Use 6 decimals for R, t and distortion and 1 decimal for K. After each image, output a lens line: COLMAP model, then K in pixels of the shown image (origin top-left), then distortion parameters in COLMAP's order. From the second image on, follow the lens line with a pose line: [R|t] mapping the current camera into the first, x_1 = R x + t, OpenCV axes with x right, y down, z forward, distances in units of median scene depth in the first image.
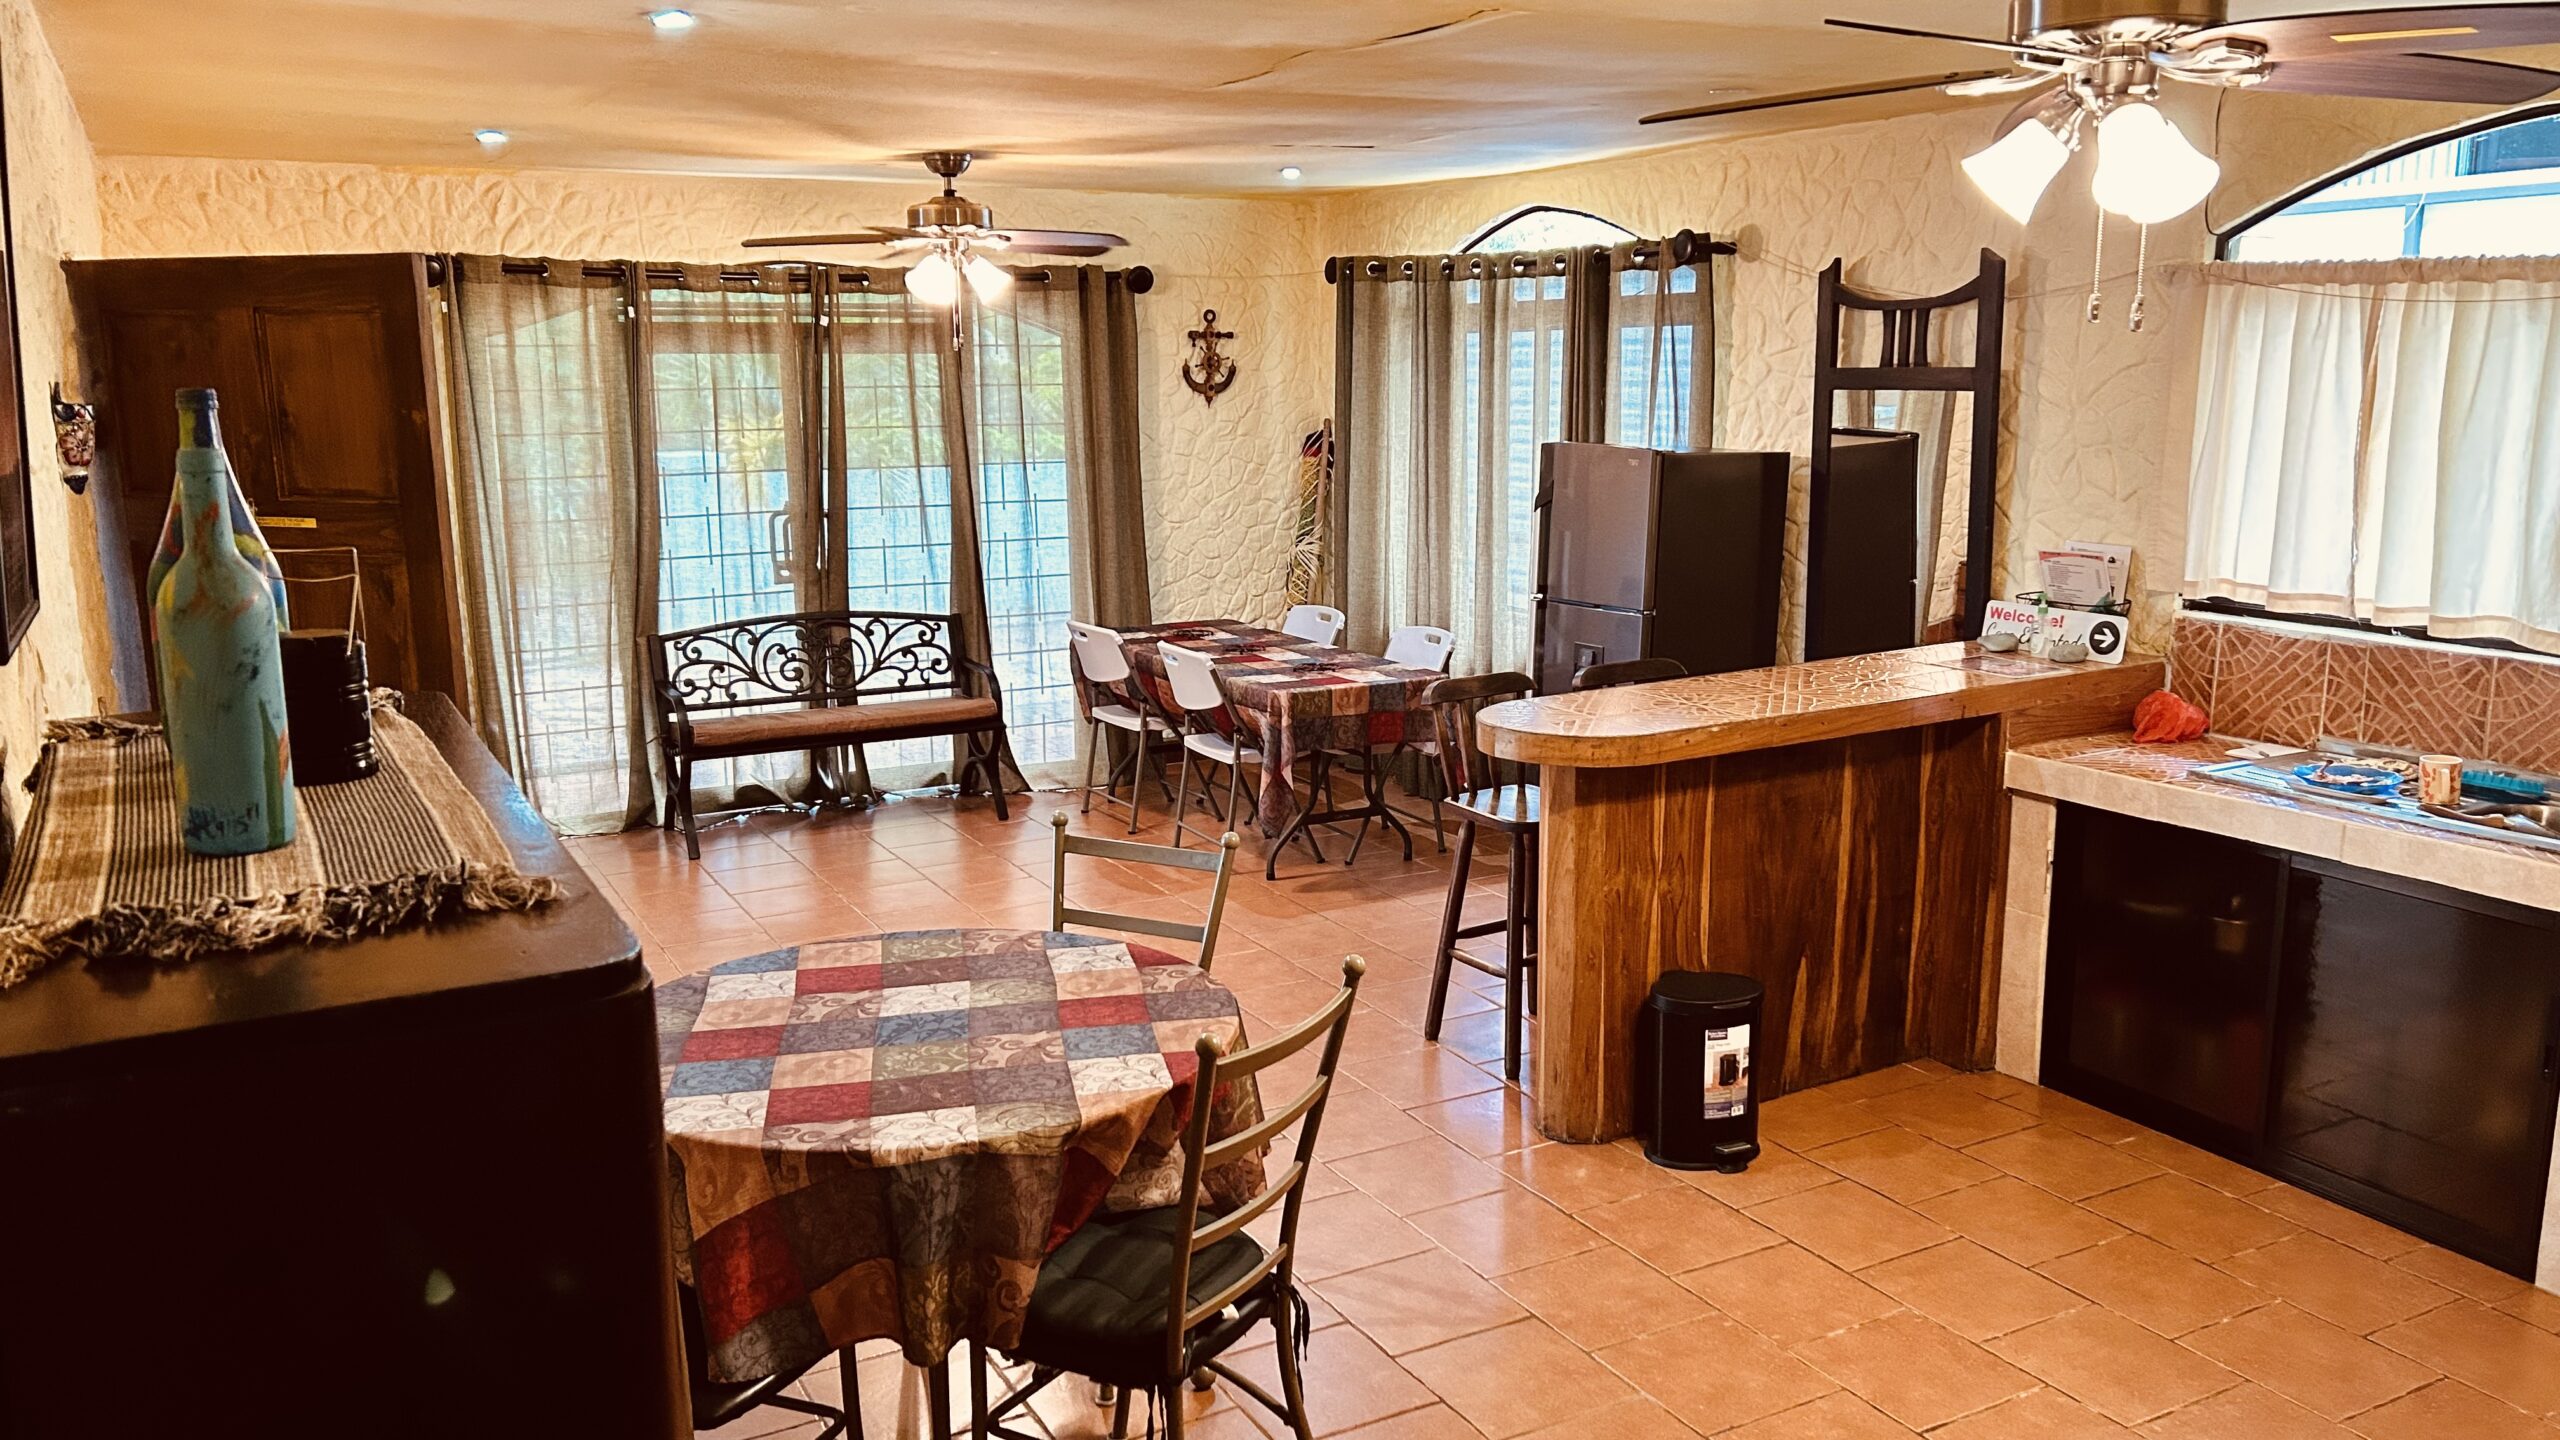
lens RADIAL K [[1924.9, 0, 1296.3], [0, 1924.9, 719.7], [0, 0, 1]] dist [0.049096, -0.057669]
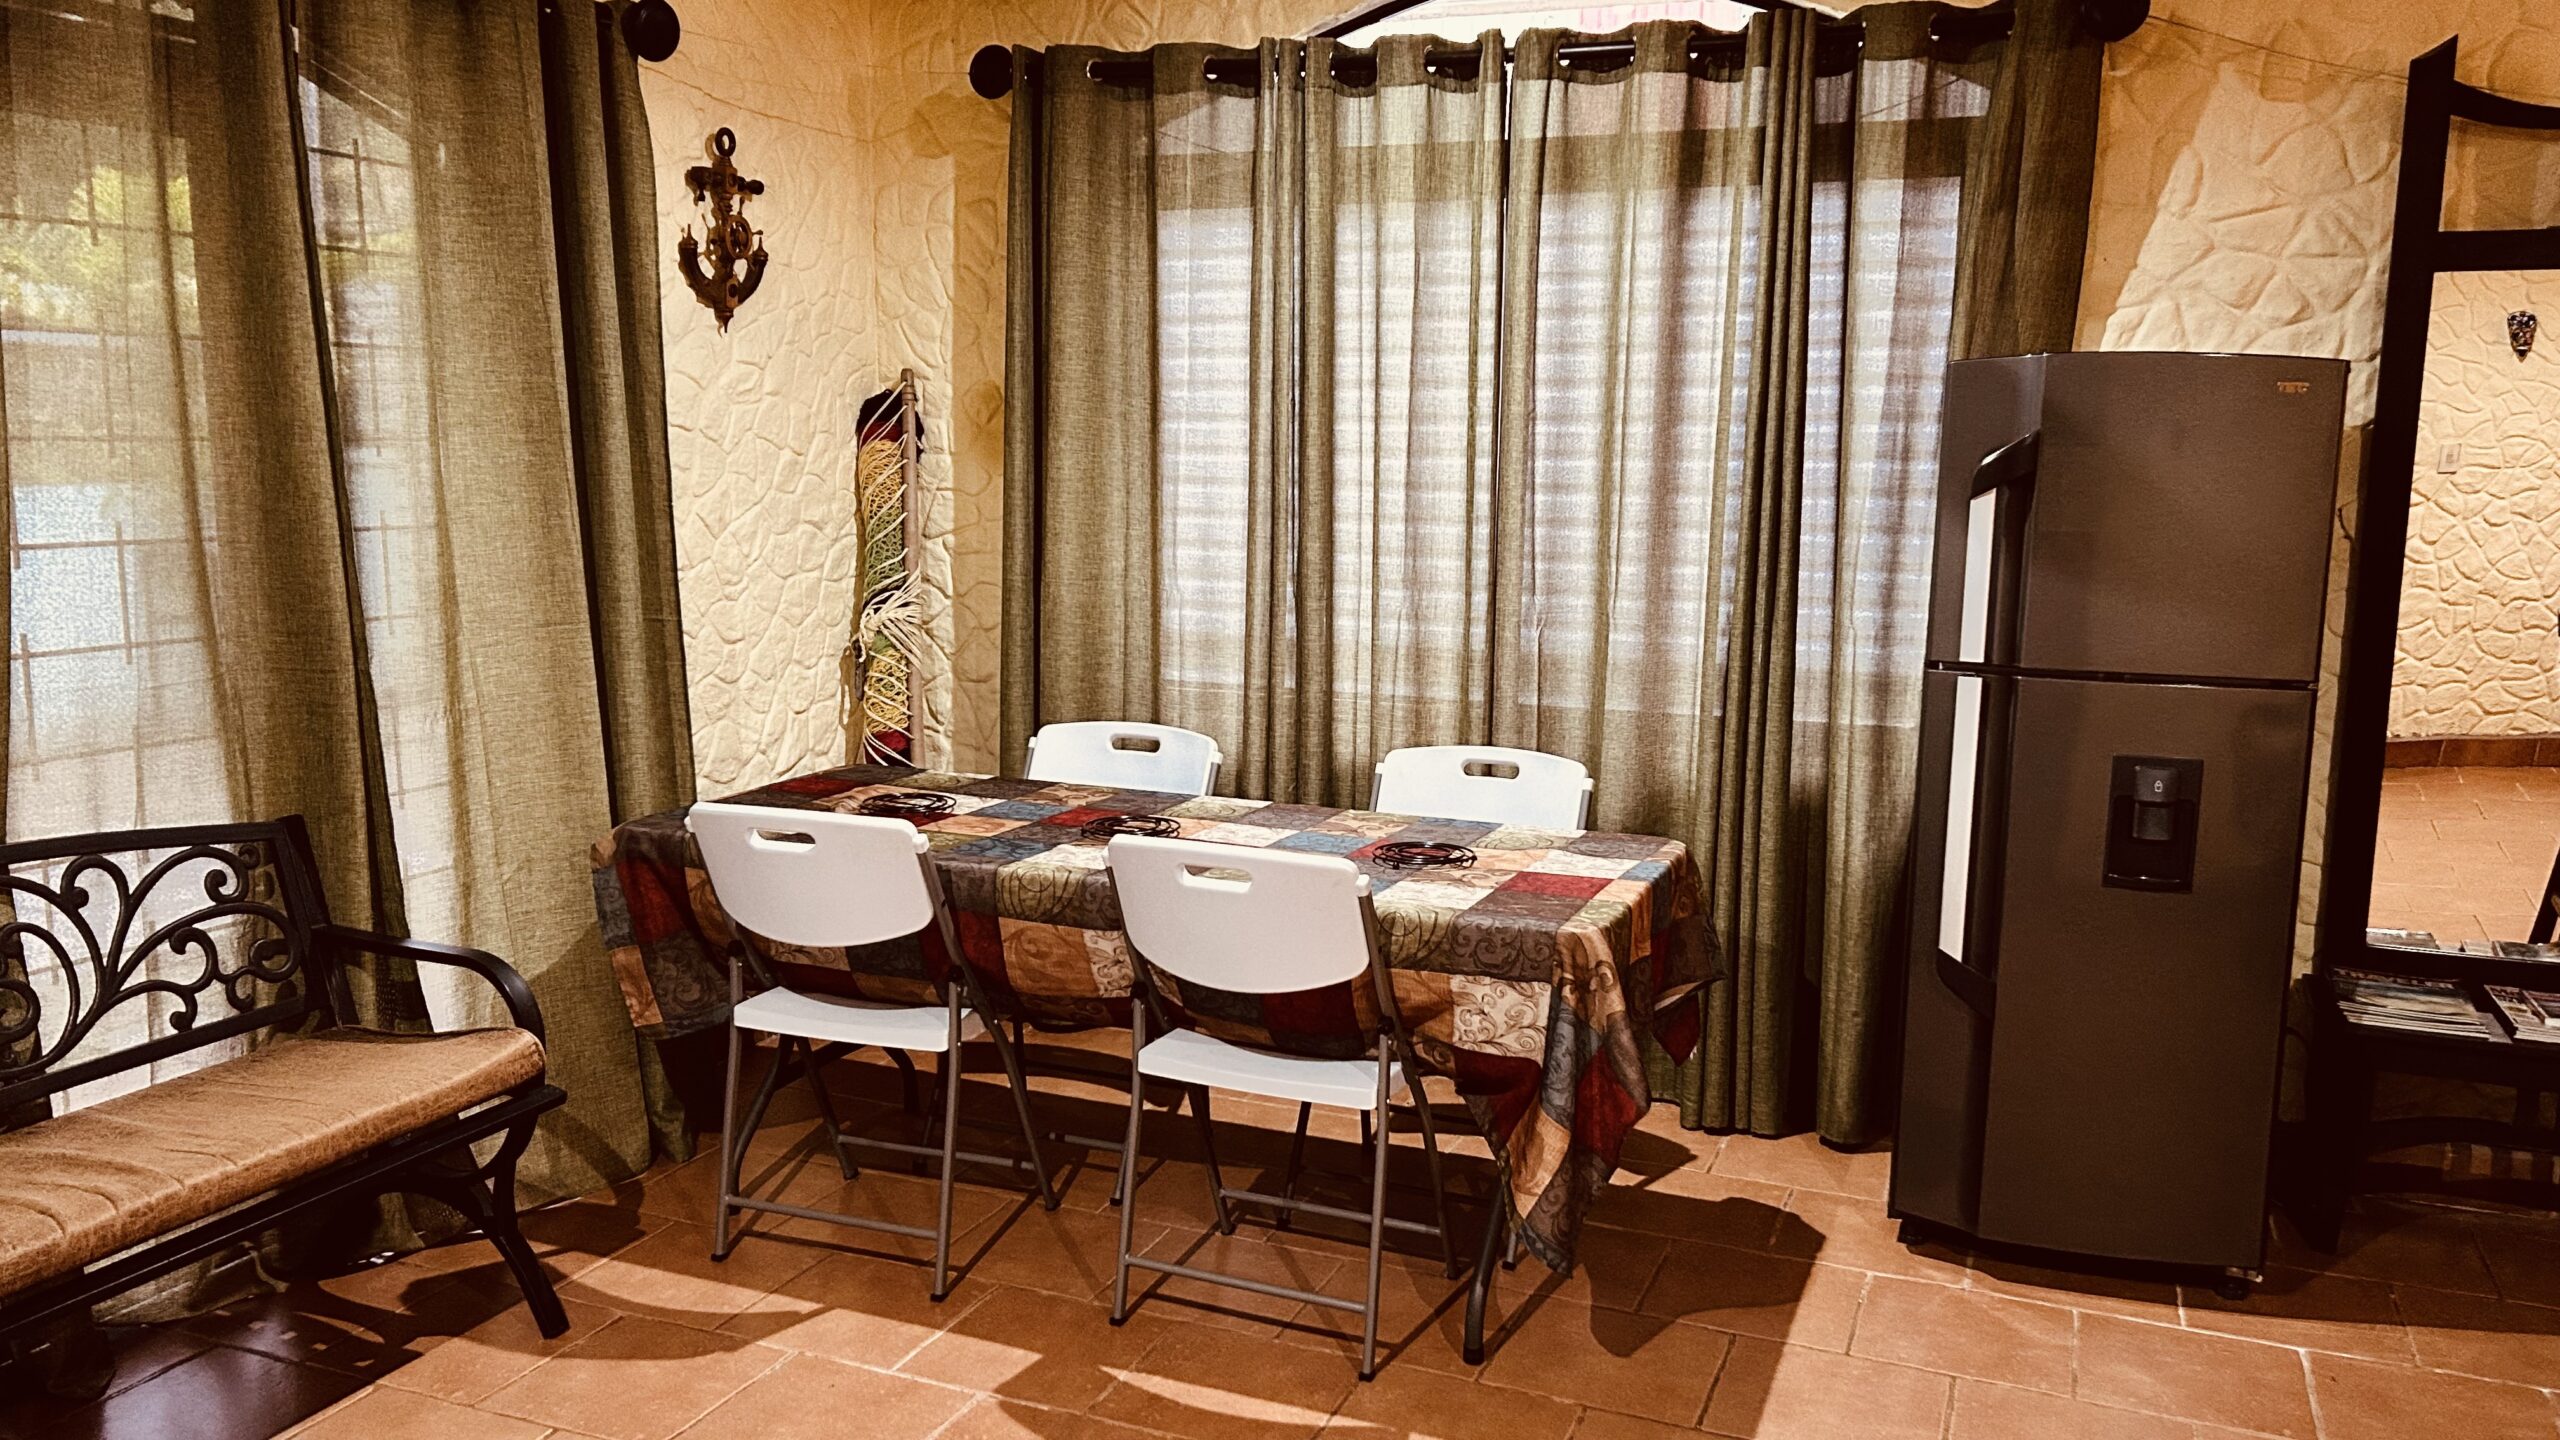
lens RADIAL K [[1924.9, 0, 1296.3], [0, 1924.9, 719.7], [0, 0, 1]] dist [0.049096, -0.057669]
pose [[0.786844, -0.076456, 0.612398, -0.258666], [0.097670, 0.995218, -0.001242, -0.054964], [-0.609374, 0.060790, 0.790549, 0.581149]]
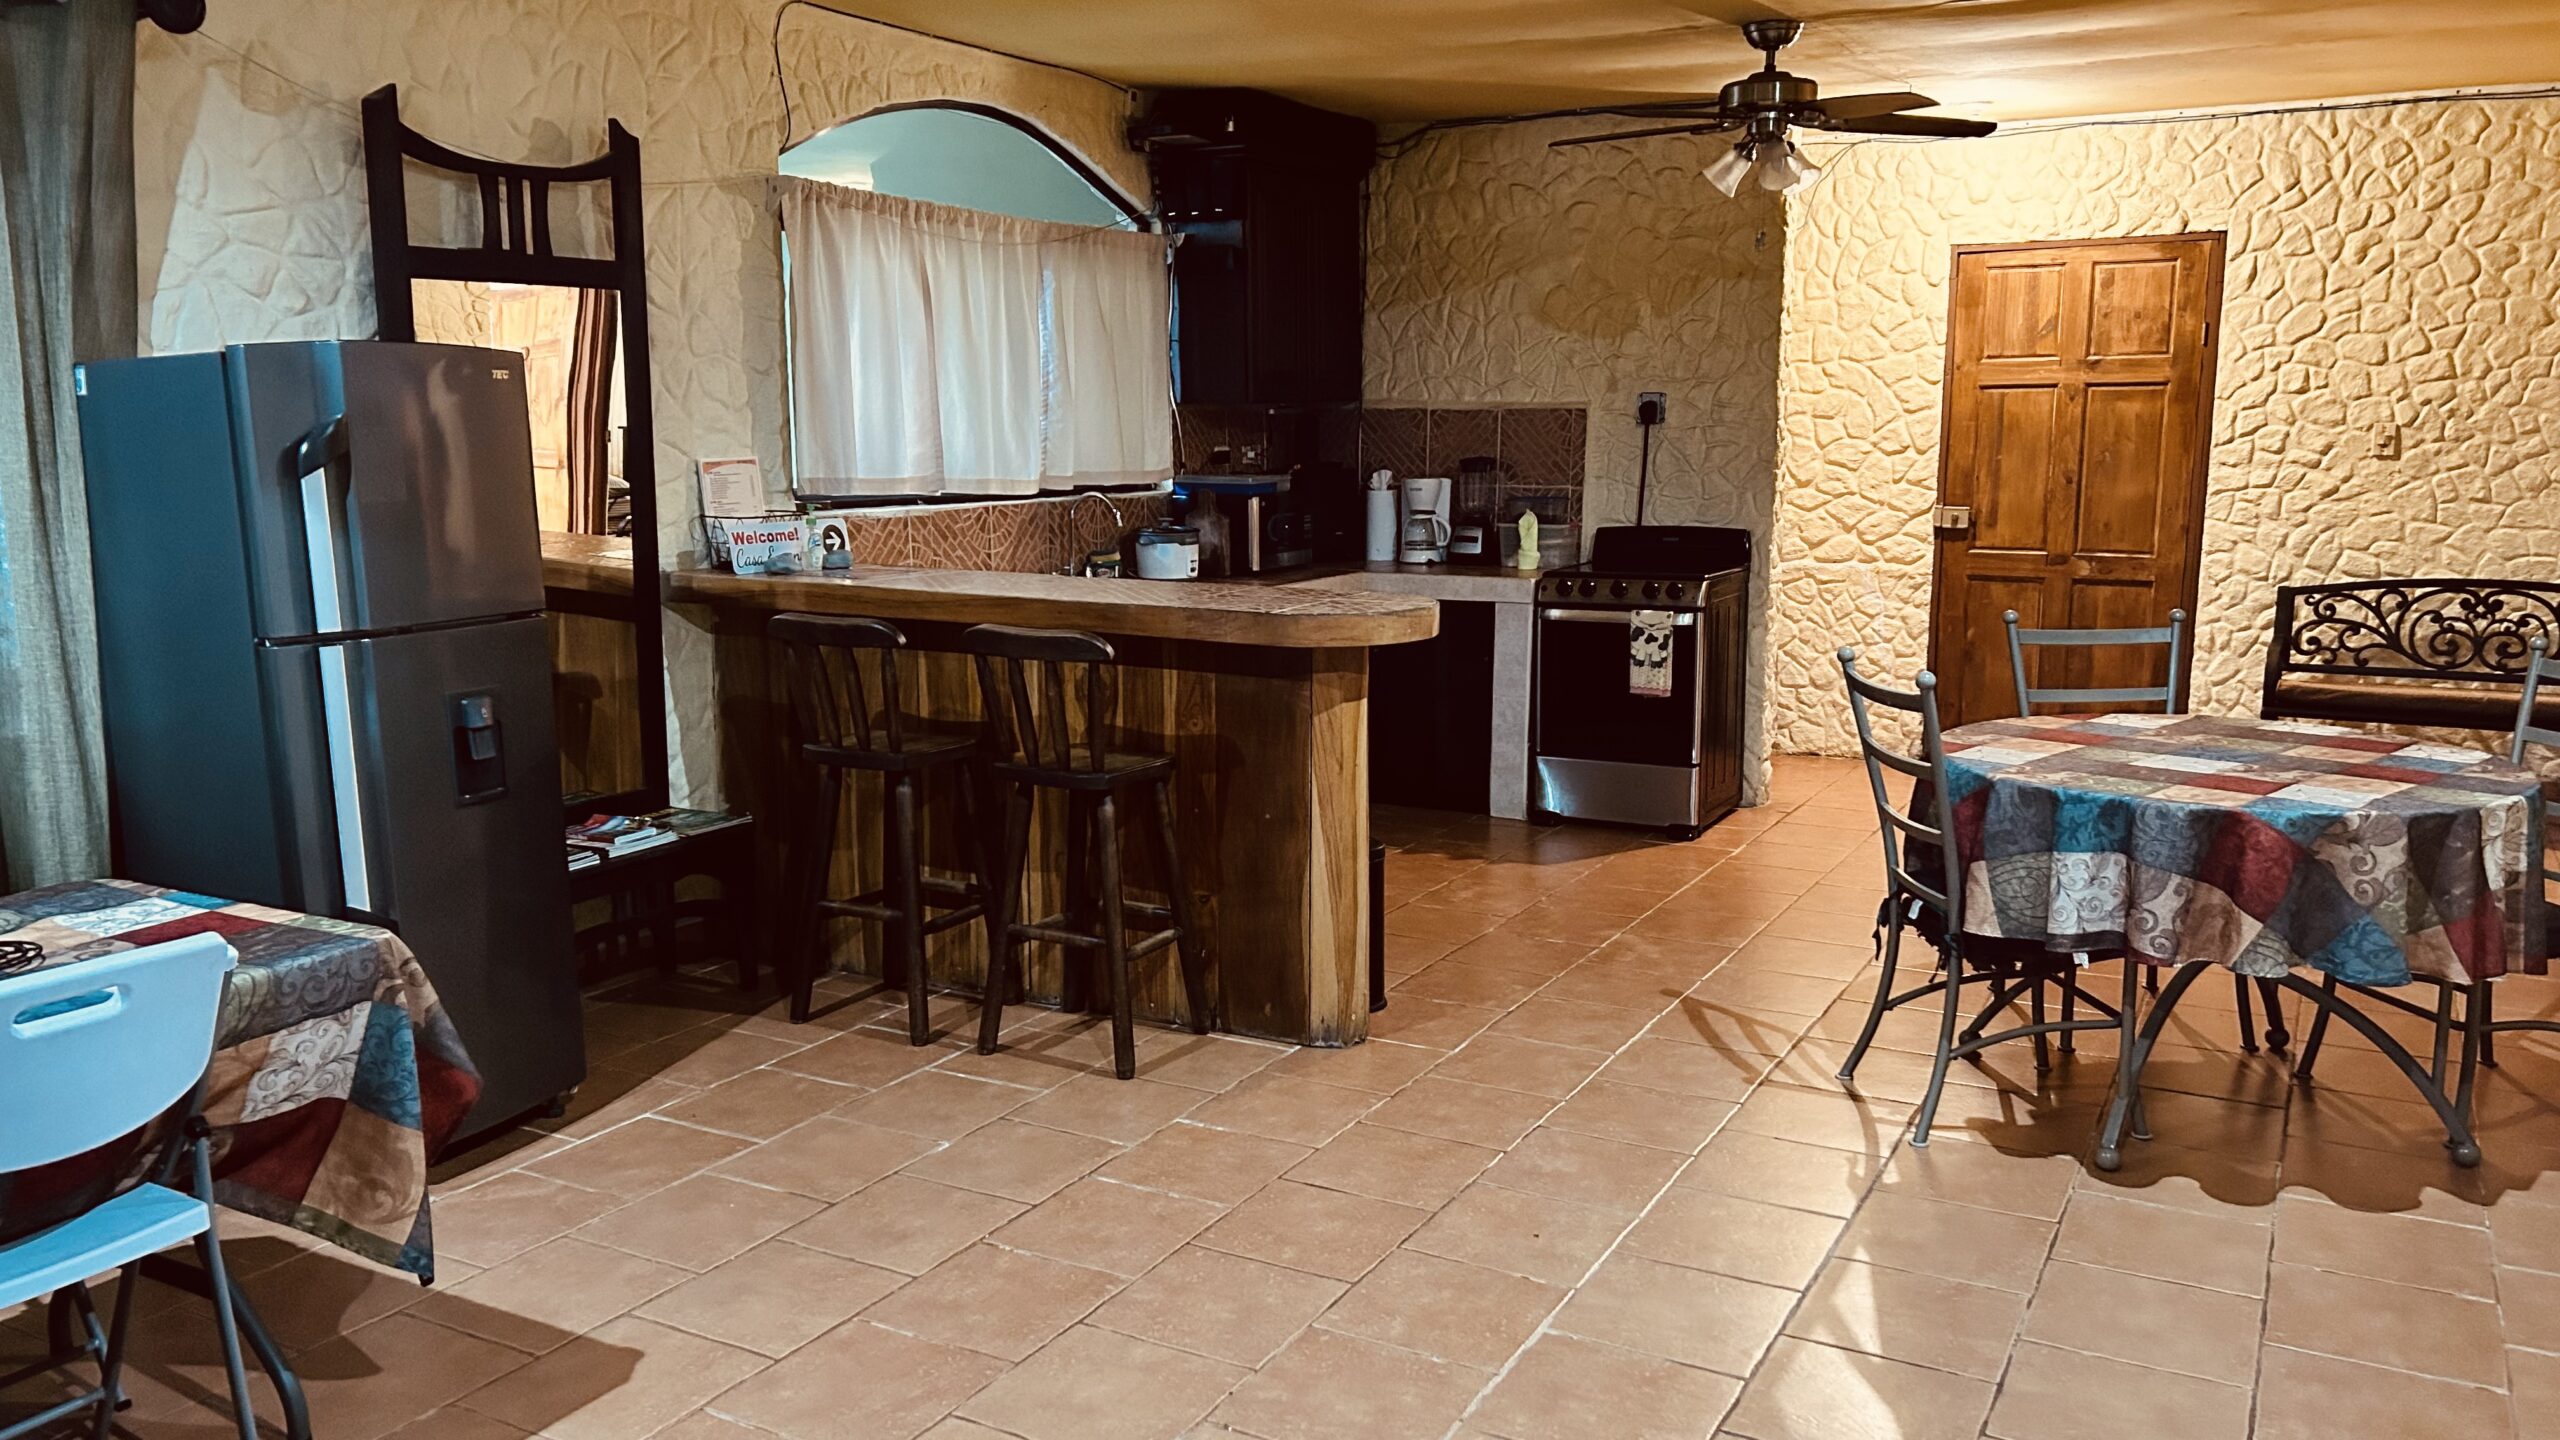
lens RADIAL K [[1924.9, 0, 1296.3], [0, 1924.9, 719.7], [0, 0, 1]] dist [0.049096, -0.057669]
pose [[-0.540336, -0.124555, 0.832180, -0.371056], [0.162276, 0.954993, 0.248303, -0.106967], [-0.825654, 0.269210, -0.495804, 0.856266]]
